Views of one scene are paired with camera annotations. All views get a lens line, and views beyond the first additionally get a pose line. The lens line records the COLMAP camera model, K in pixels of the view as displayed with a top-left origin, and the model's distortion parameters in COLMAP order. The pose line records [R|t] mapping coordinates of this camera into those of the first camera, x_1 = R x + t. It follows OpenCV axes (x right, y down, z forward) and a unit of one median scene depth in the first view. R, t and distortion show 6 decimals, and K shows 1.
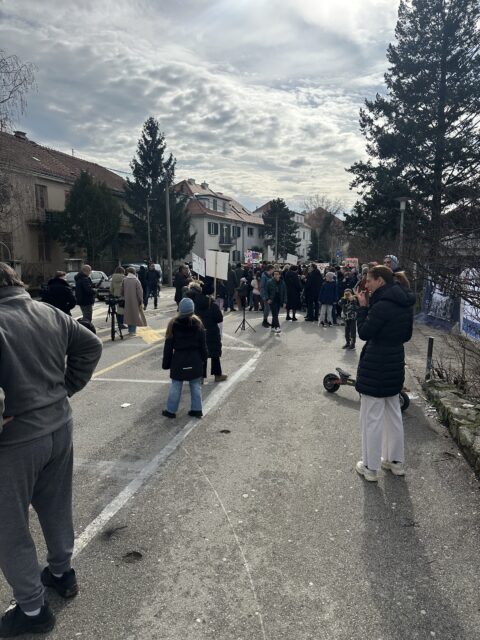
lens RADIAL K [[459.4, 0, 240.0], [0, 459.4, 320.0], [0, 0, 1]] dist [0.084965, -0.123929]
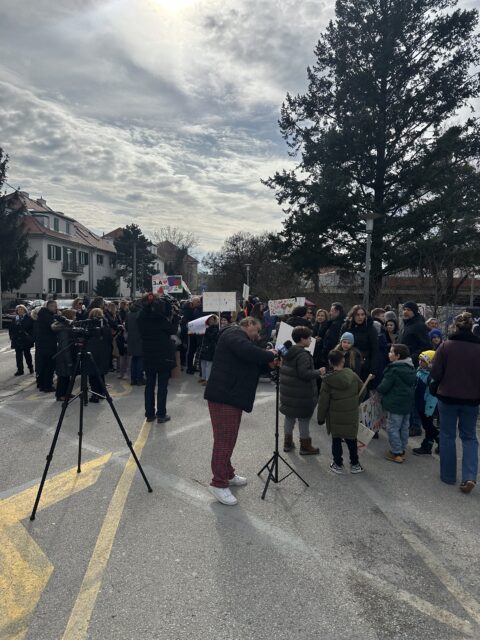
lens RADIAL K [[458.7, 0, 240.0], [0, 458.7, 320.0], [0, 0, 1]] dist [0.037823, -0.037439]
pose [[0.939086, 0.003495, 0.343666, -0.042718], [0.021659, 0.997359, -0.069328, -0.025709], [-0.343000, 0.072548, 0.936530, 0.196424]]
